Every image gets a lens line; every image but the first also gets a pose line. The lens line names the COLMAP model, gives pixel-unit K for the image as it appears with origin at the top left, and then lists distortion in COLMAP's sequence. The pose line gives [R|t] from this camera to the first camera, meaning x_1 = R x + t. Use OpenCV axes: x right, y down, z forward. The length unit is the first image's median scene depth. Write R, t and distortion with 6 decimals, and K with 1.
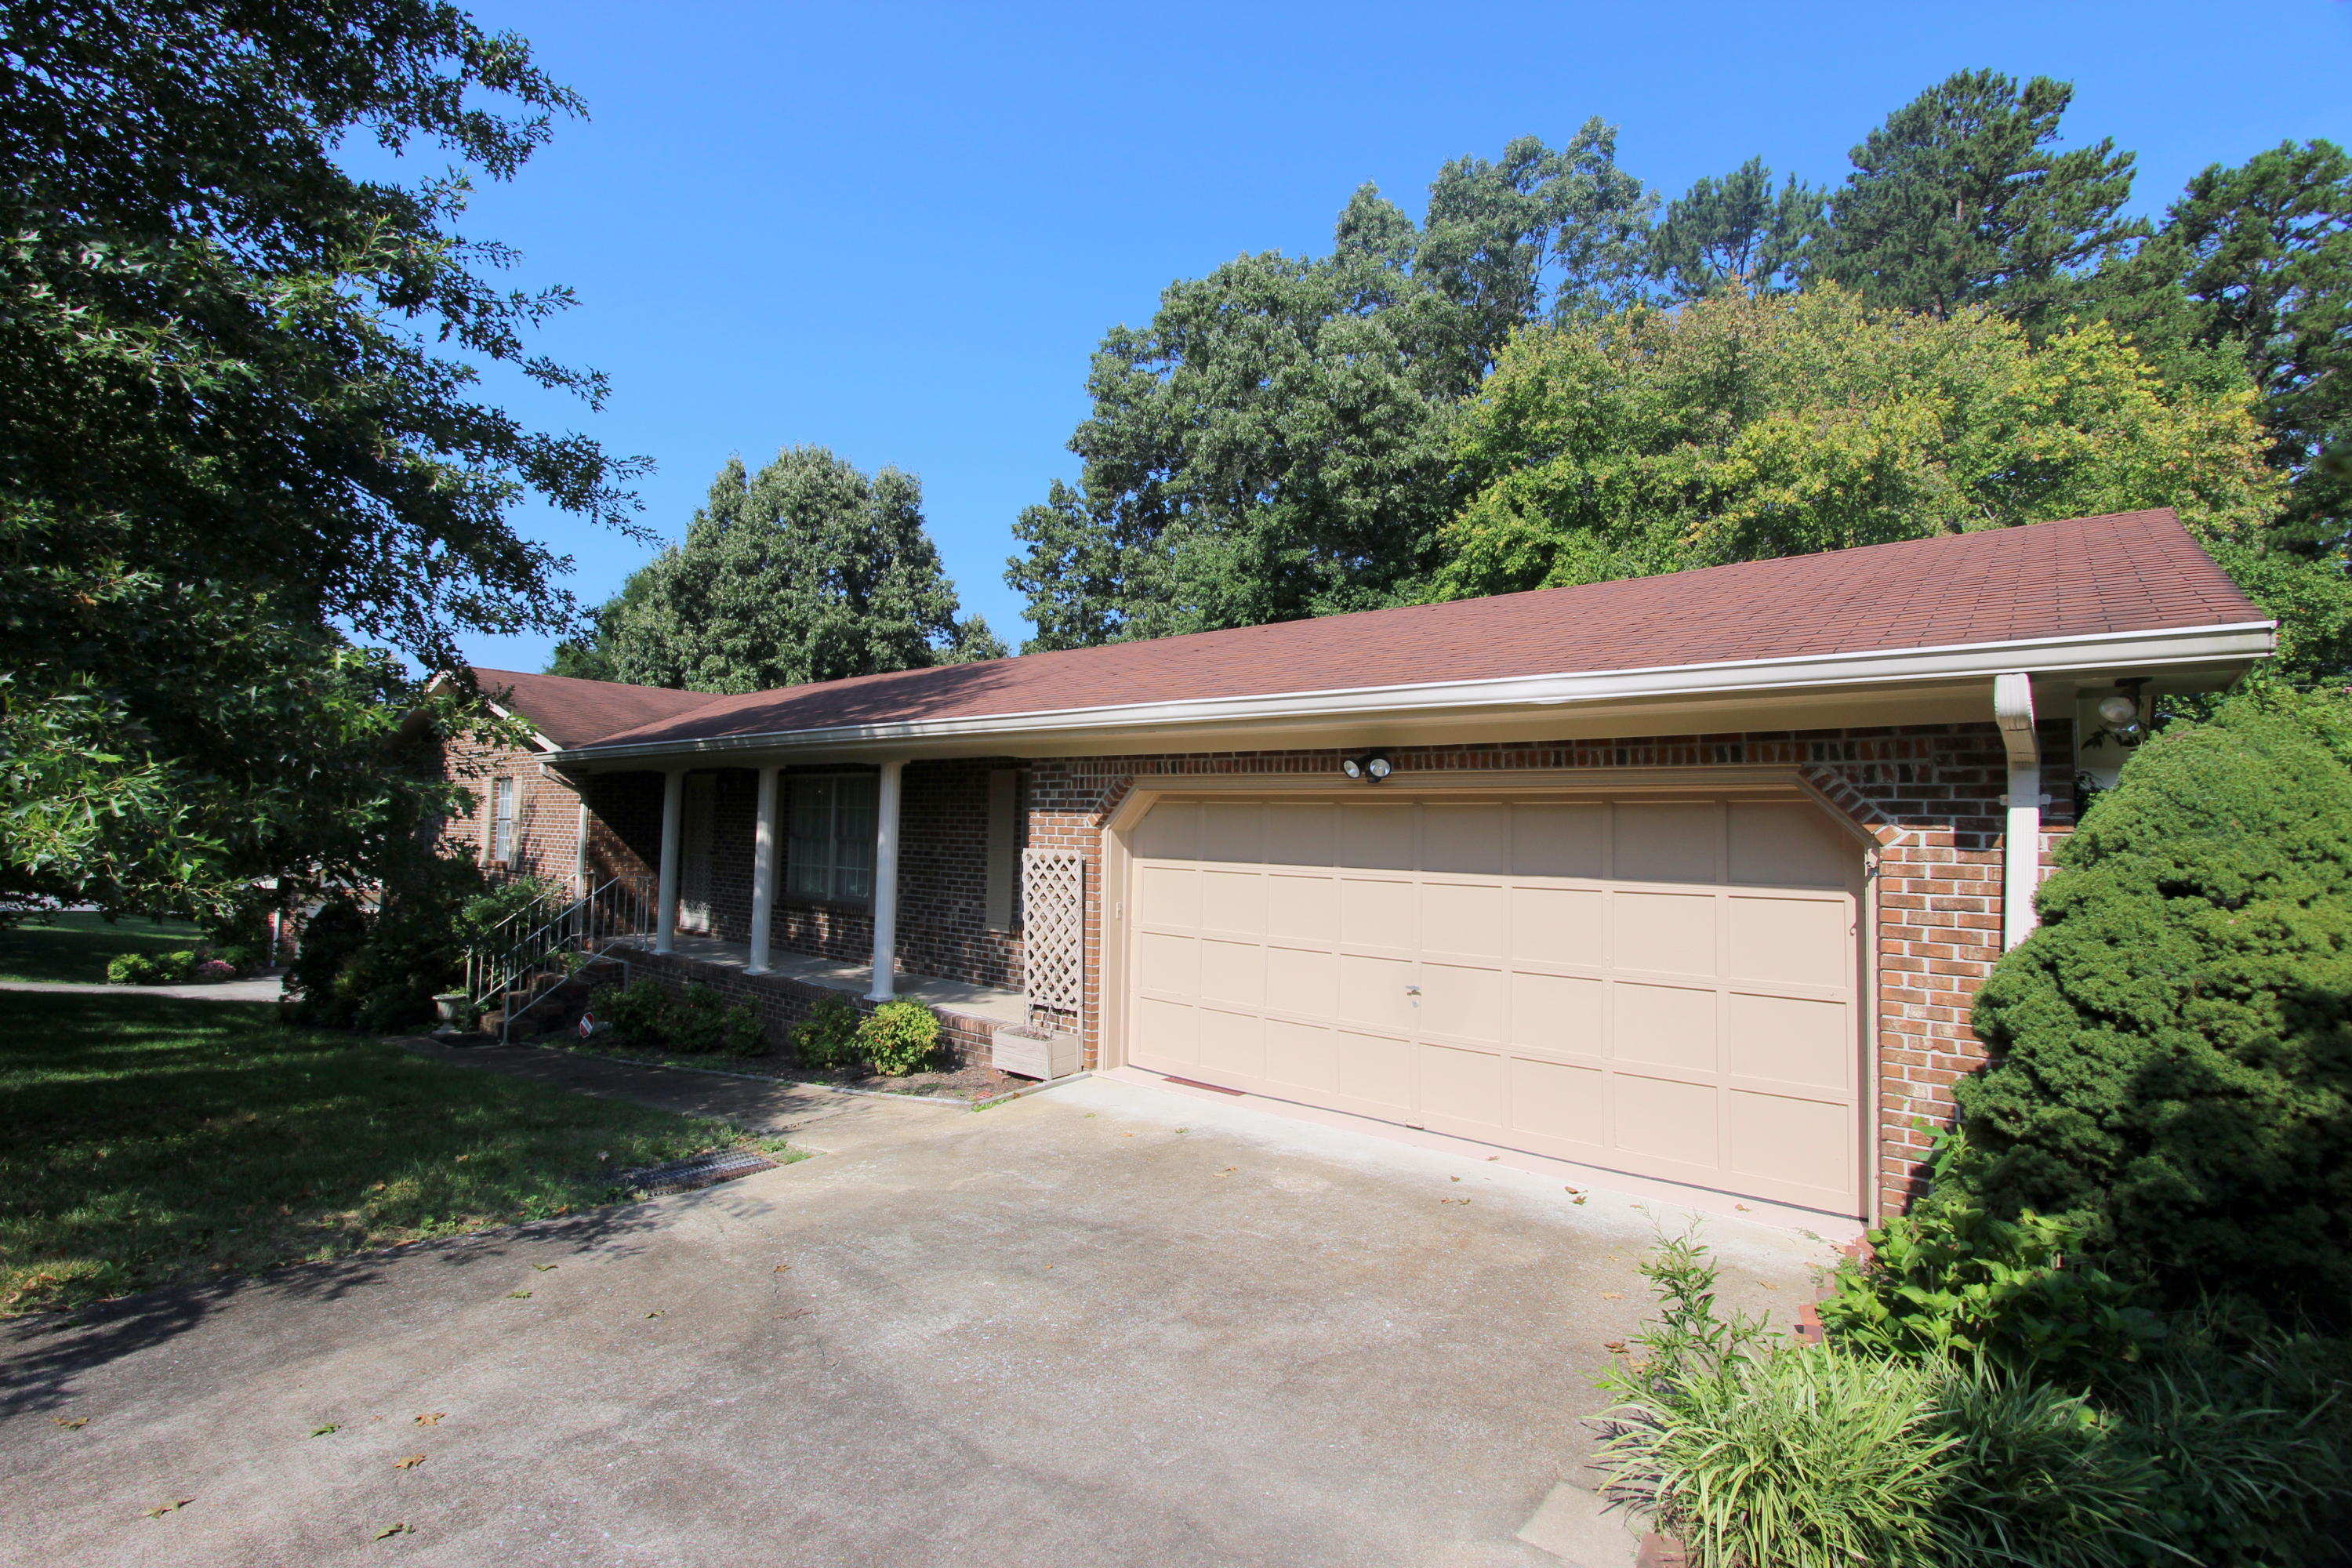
lens RADIAL K [[1119.6, 0, 1152.8], [0, 1119.6, 764.3], [0, 0, 1]] dist [-0.013117, 0.000510]
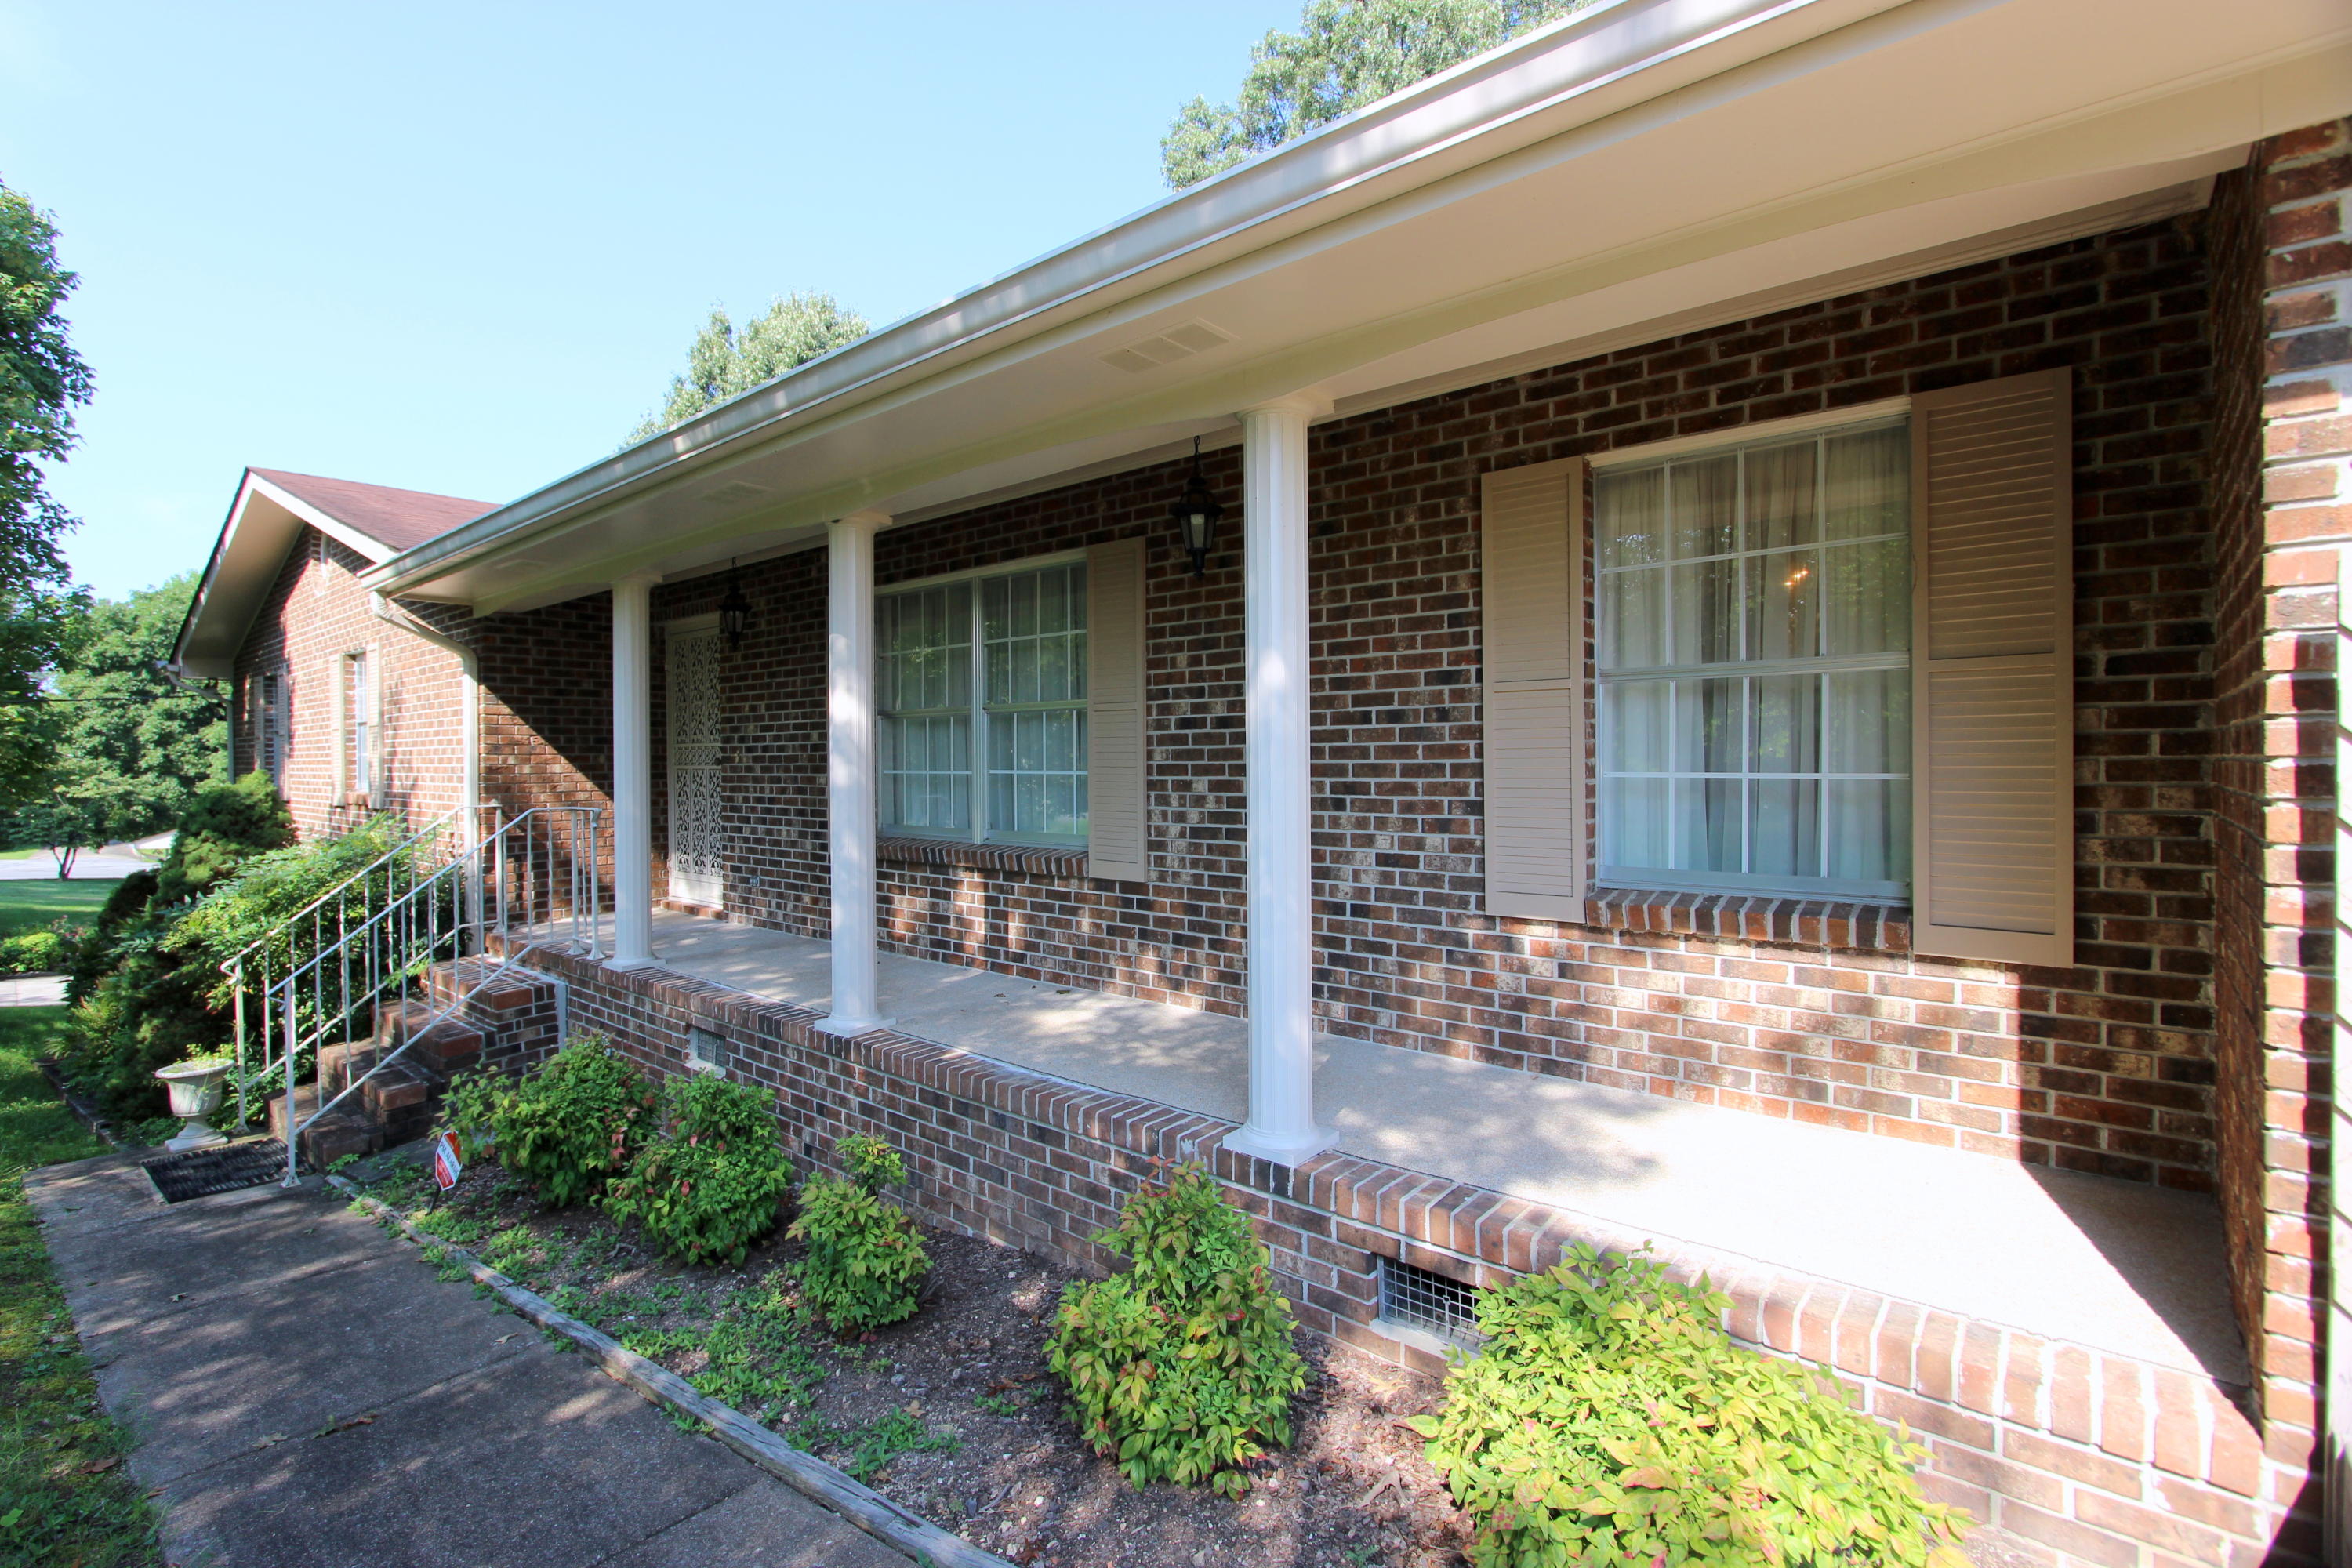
lens RADIAL K [[1119.6, 0, 1152.8], [0, 1119.6, 764.3], [0, 0, 1]] dist [-0.013117, 0.000510]
pose [[0.999402, -0.034492, -0.002351, -0.201227], [0.034572, 0.997209, 0.066177, 0.056891], [0.000062, -0.066219, 0.997805, 0.504631]]
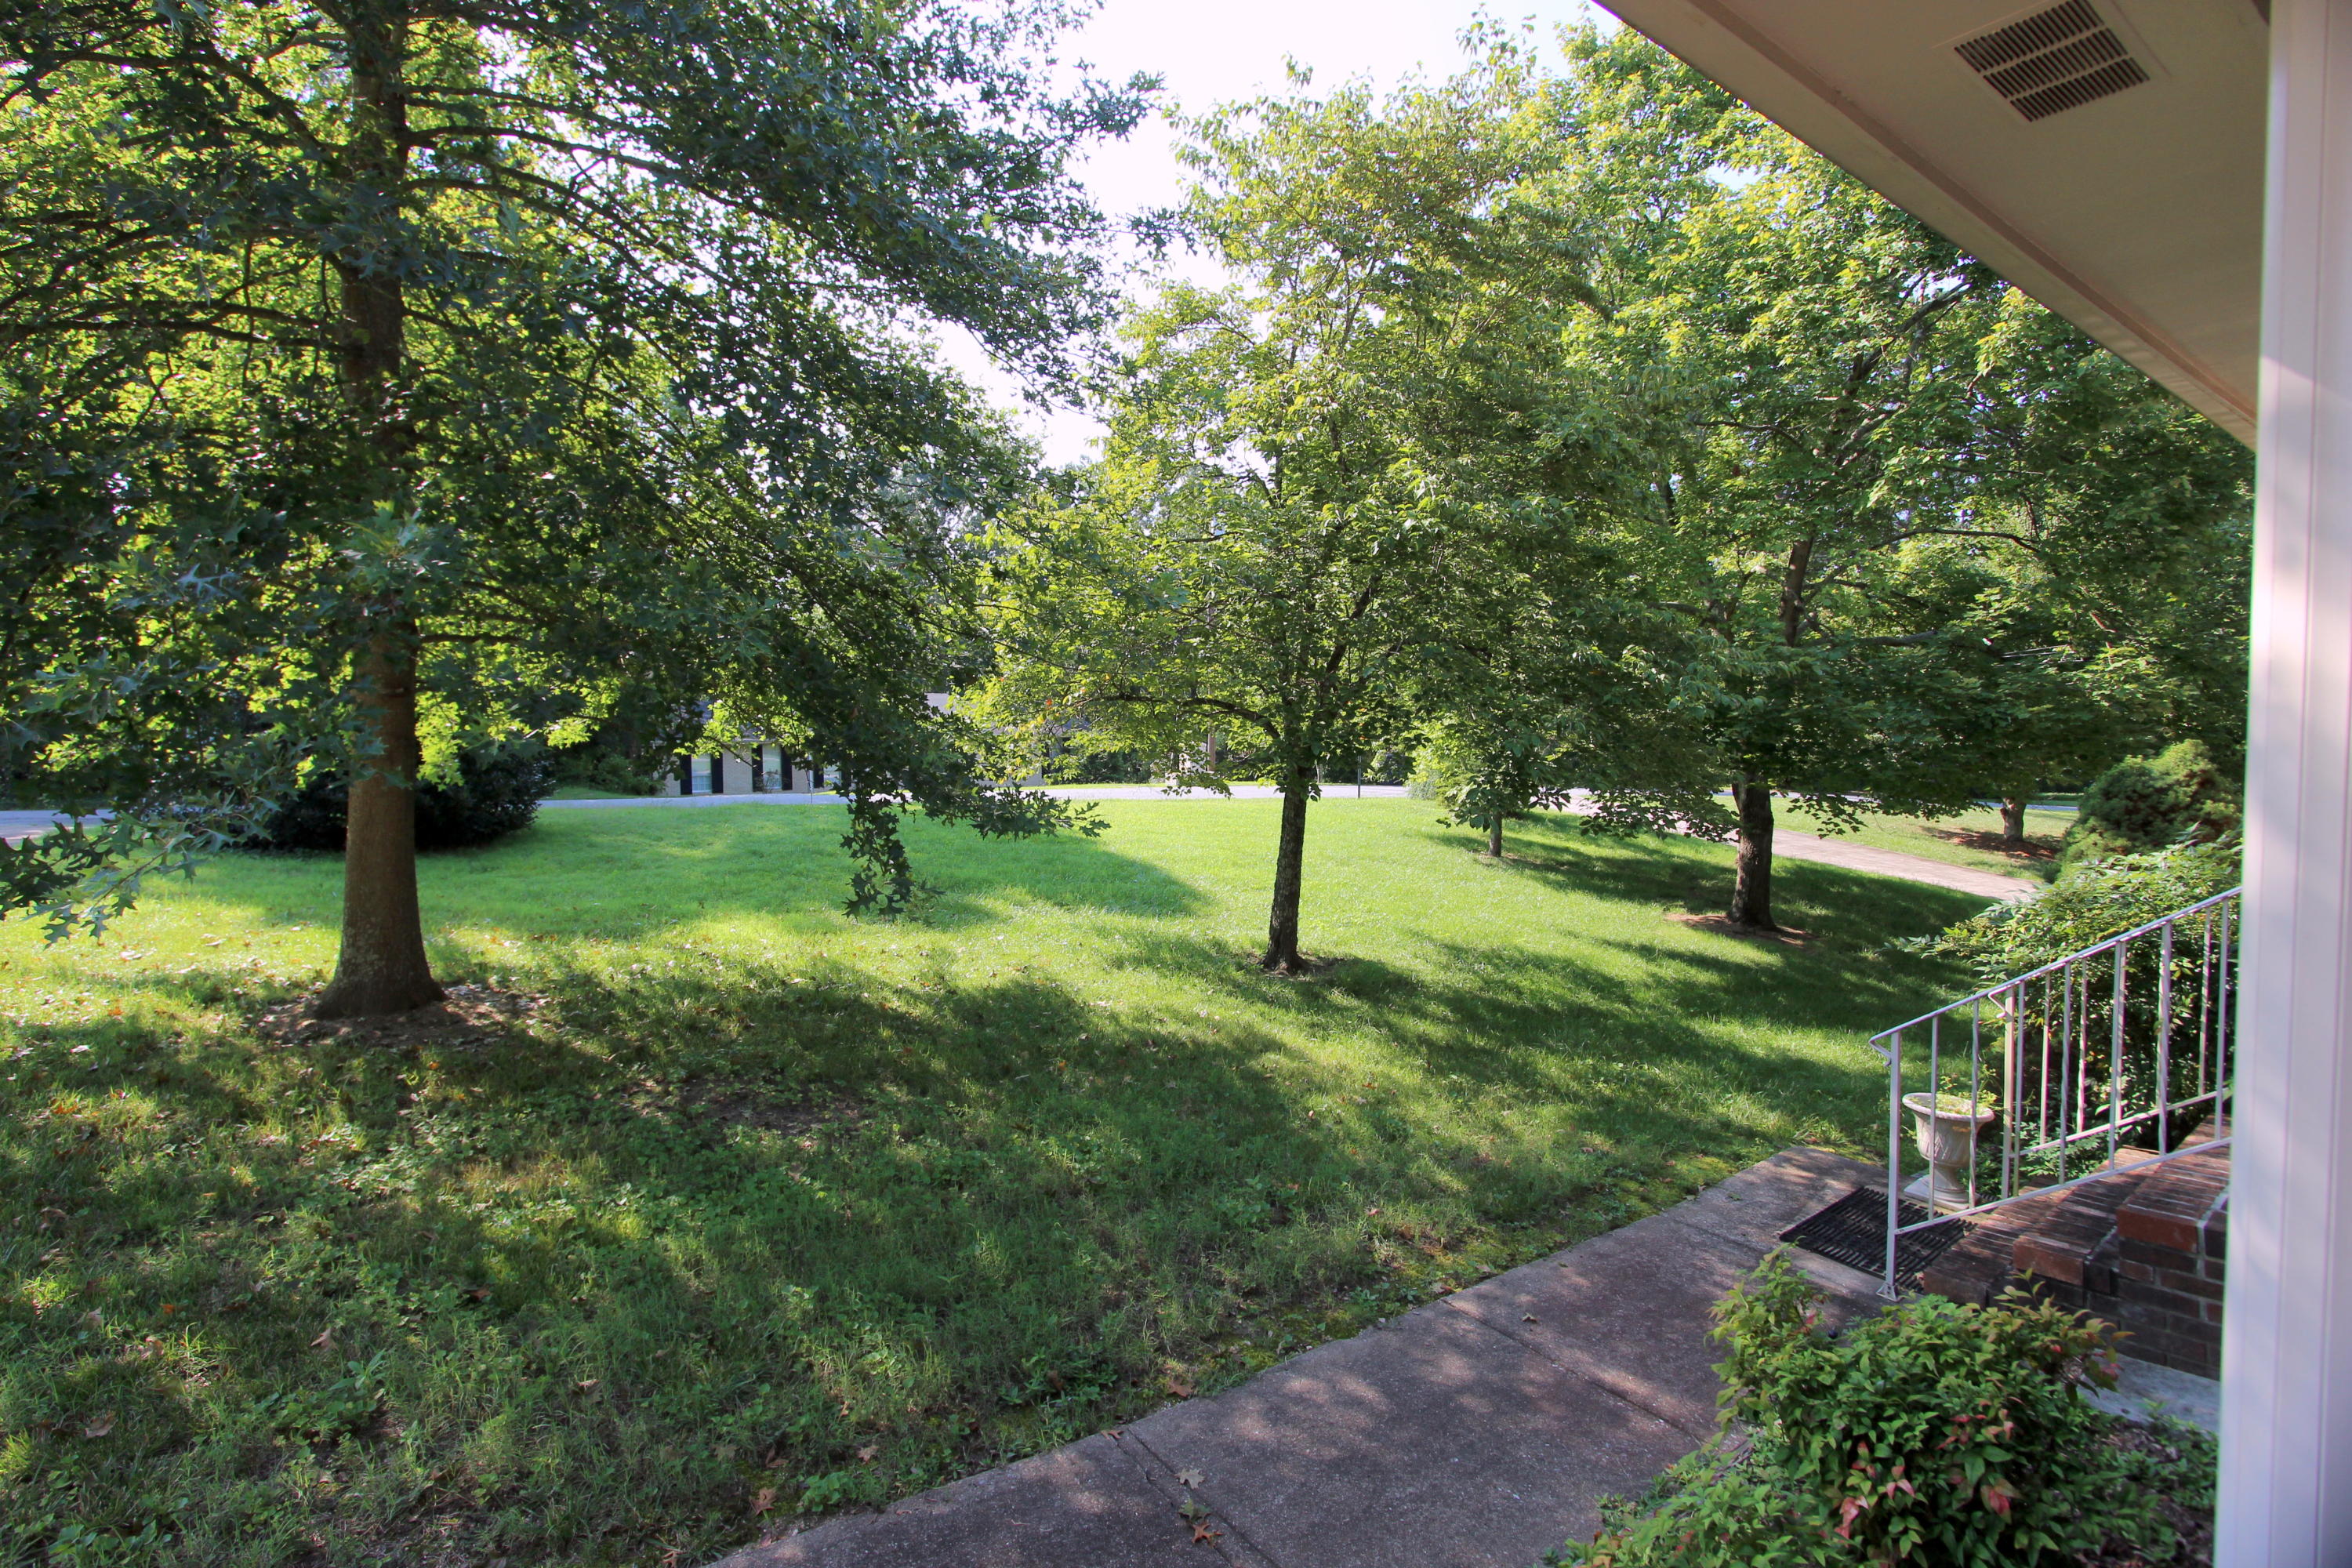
lens RADIAL K [[1119.6, 0, 1152.8], [0, 1119.6, 764.3], [0, 0, 1]] dist [-0.013117, 0.000510]
pose [[-0.225698, 0.016443, -0.974059, -0.181219], [0.053005, 0.998584, 0.004575, 0.068166], [0.972754, -0.050597, -0.226250, 0.785686]]
